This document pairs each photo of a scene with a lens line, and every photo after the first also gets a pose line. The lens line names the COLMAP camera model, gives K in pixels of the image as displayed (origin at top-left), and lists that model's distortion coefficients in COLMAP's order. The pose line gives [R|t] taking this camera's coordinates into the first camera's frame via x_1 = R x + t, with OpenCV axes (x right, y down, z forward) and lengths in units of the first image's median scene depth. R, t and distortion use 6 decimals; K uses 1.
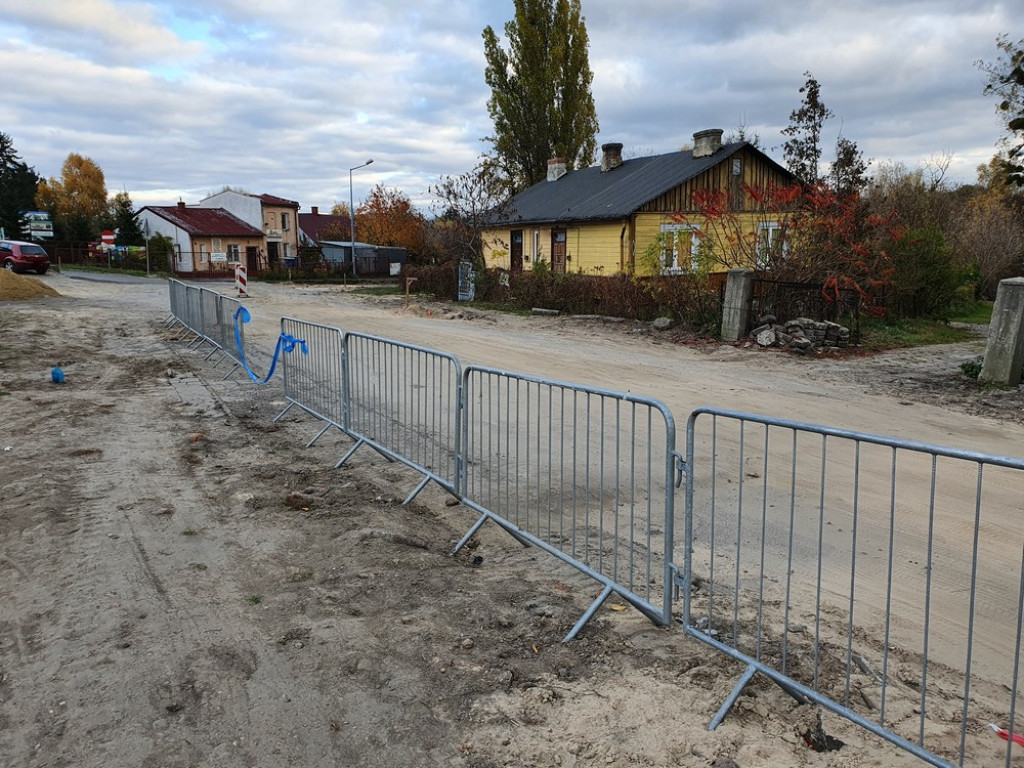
lens RADIAL K [[794.3, 0, 502.6], [0, 794.3, 401.0], [0, 0, 1]] dist [0.016683, 0.001192]
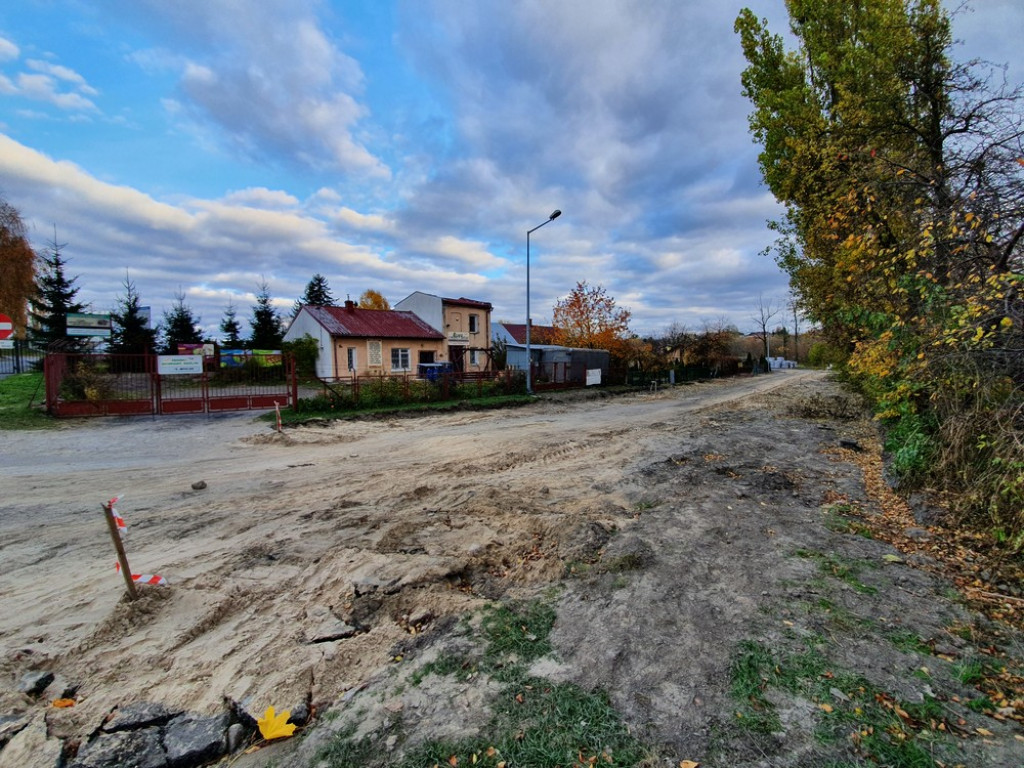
lens RADIAL K [[406.1, 0, 525.7], [0, 406.1, 378.7], [0, 0, 1]] dist [0.014237, -0.016314]
pose [[0.952267, 0.008953, -0.305136, -0.078260], [-0.051452, 0.989977, -0.131523, -0.110117], [0.300900, 0.140945, 0.943183, 0.613329]]
